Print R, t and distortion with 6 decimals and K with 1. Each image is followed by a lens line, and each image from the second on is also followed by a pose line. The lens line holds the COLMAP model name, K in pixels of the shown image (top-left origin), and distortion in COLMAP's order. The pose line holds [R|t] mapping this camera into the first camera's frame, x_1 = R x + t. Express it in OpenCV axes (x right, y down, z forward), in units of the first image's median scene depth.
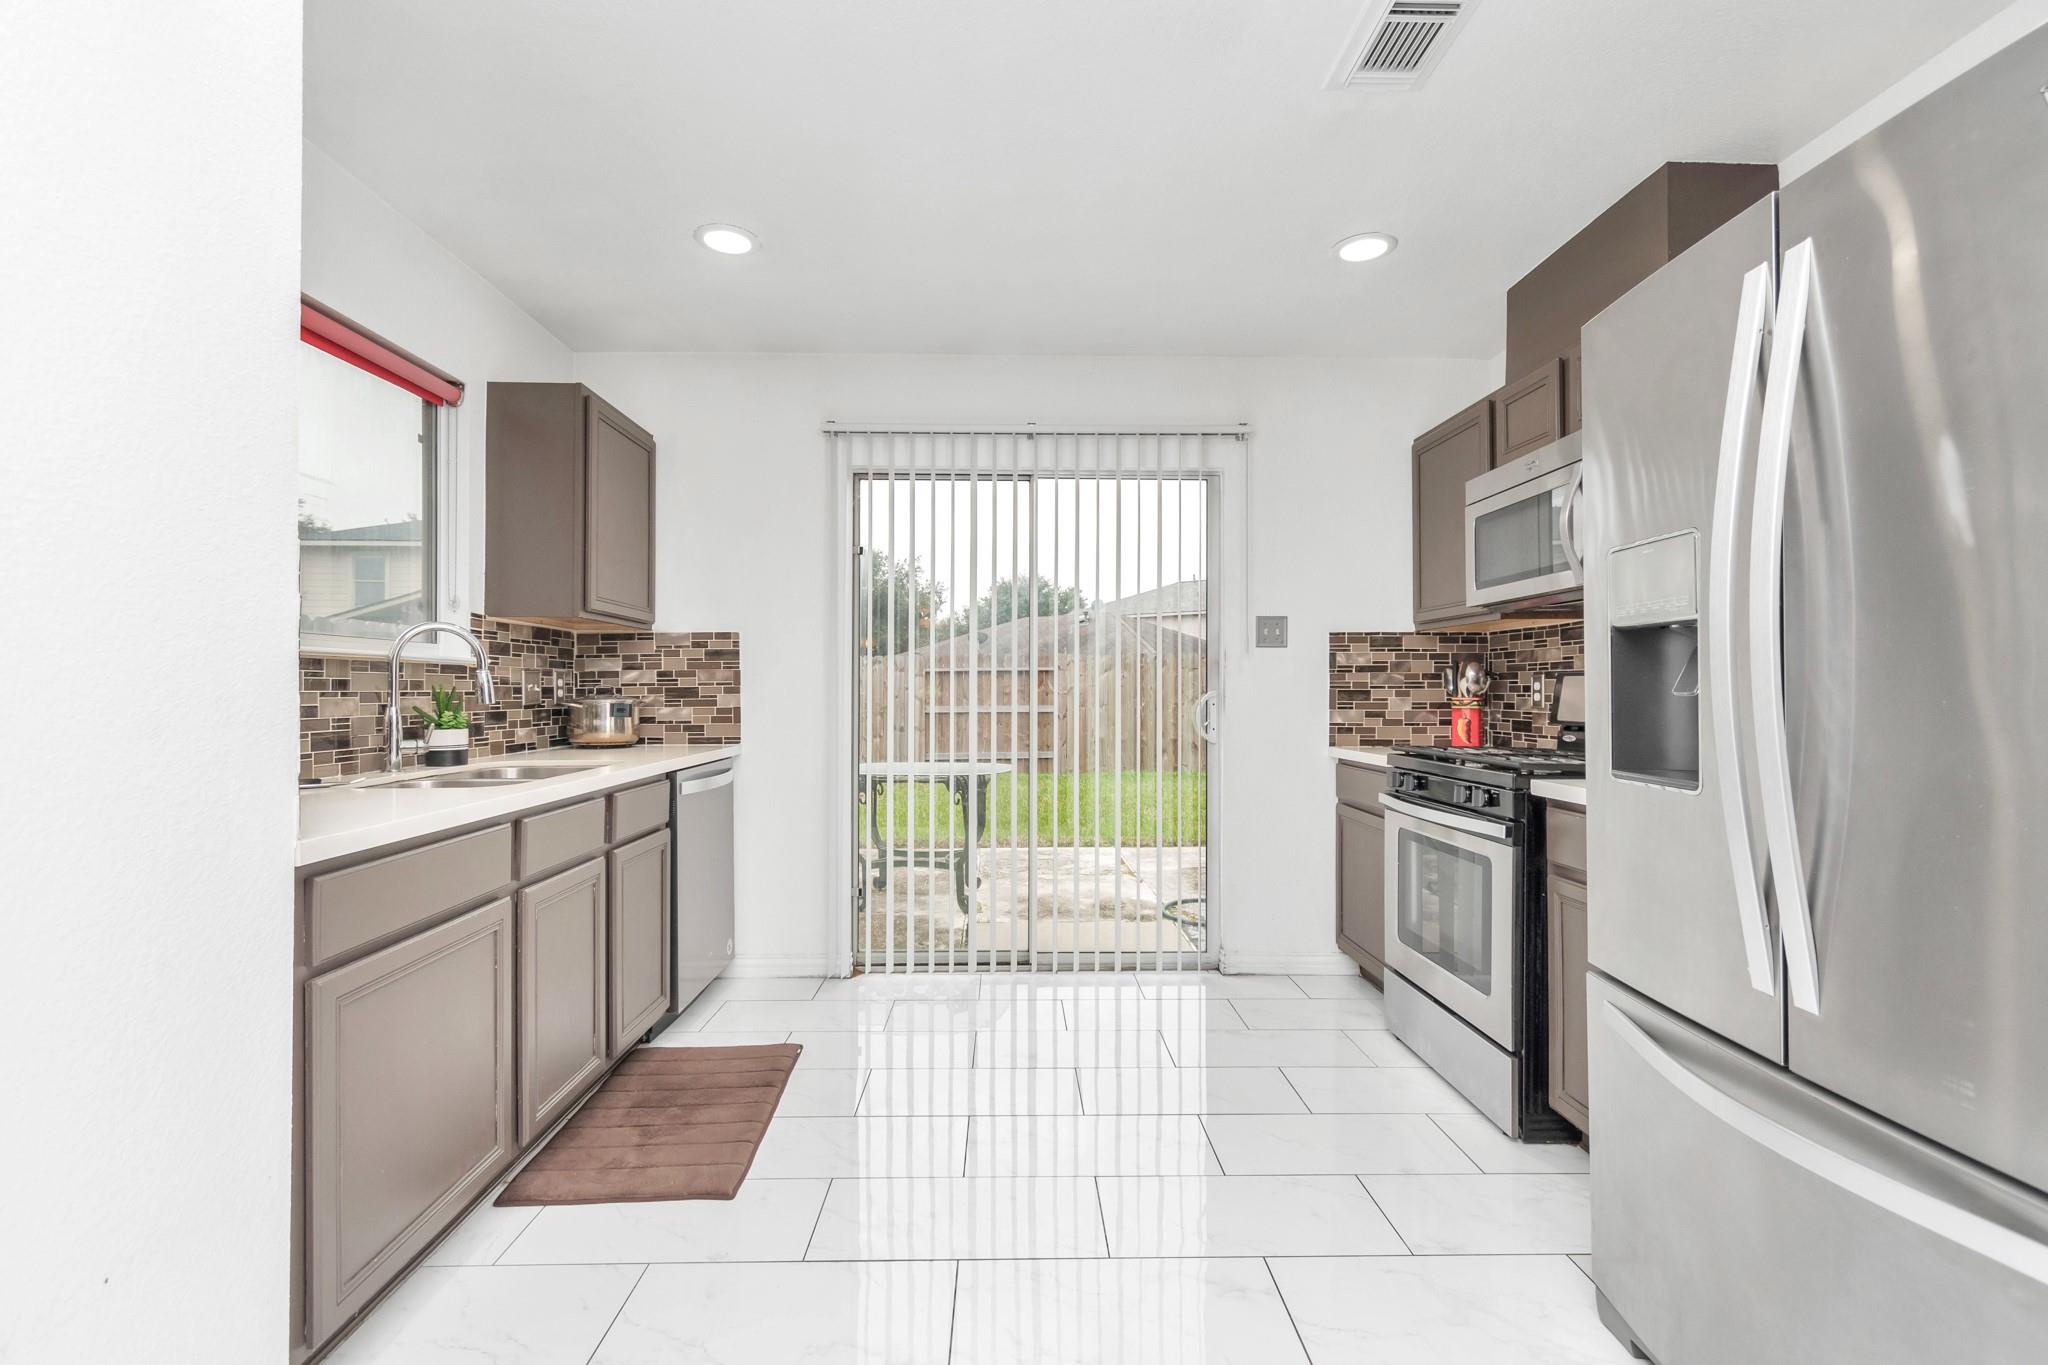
lens RADIAL K [[906.6, 0, 1013.7], [0, 906.6, 685.3], [0, 0, 1]] dist [0.000733, 0.000072]
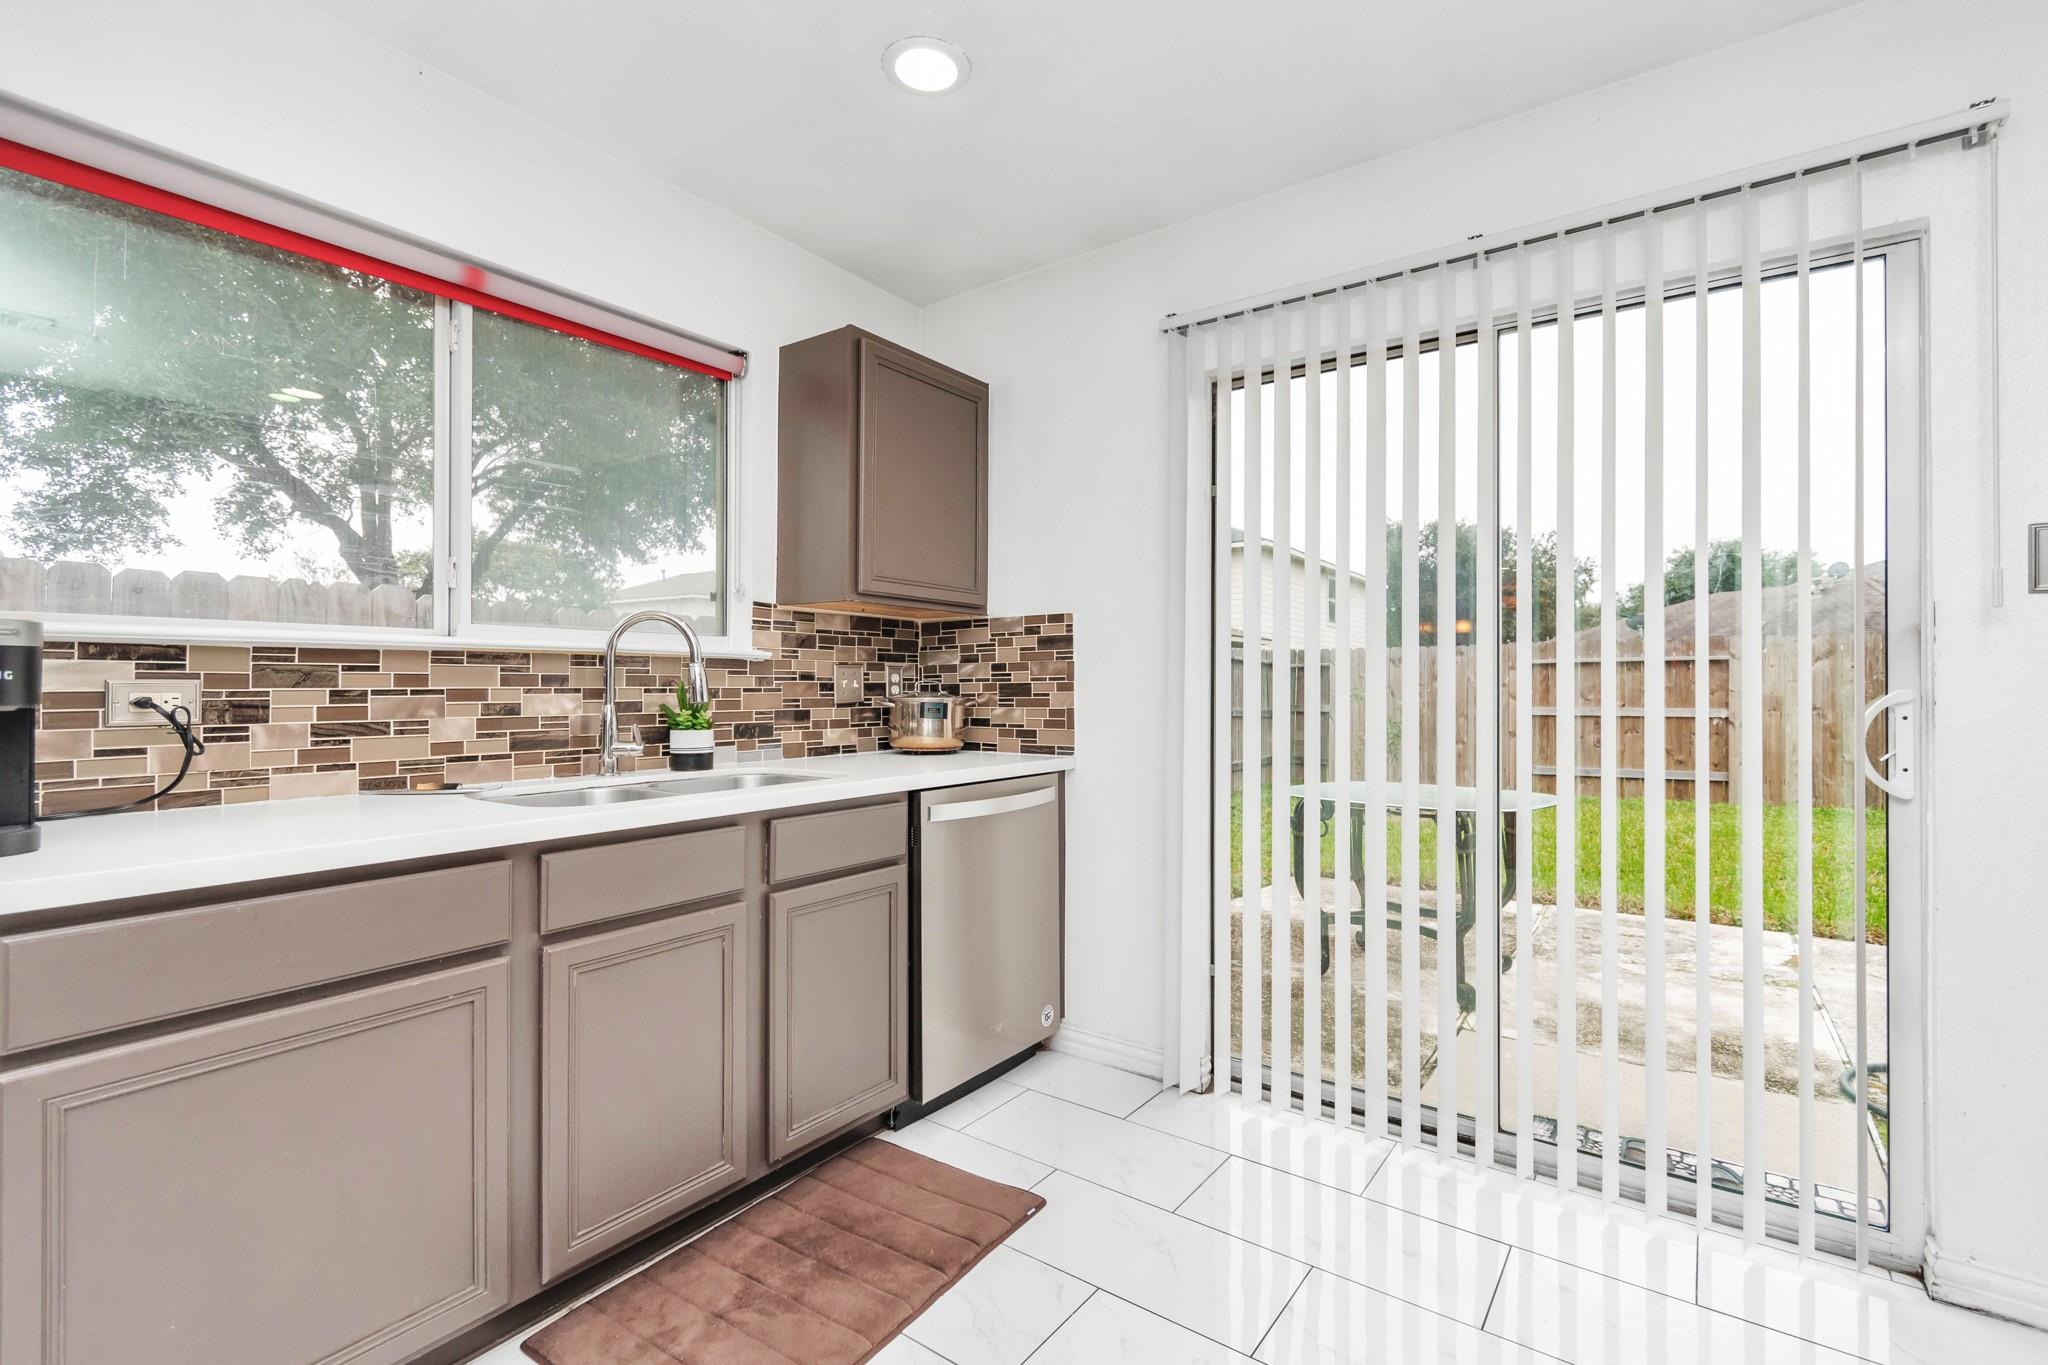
lens RADIAL K [[919.6, 0, 1026.4], [0, 919.6, 678.4], [0, 0, 1]] dist [0.001316, 0.000203]
pose [[0.806661, -0.003424, -0.591005, 0.136311], [0.001437, 0.999992, -0.003832, 0.000947], [0.591013, 0.002242, 0.806659, 0.338263]]
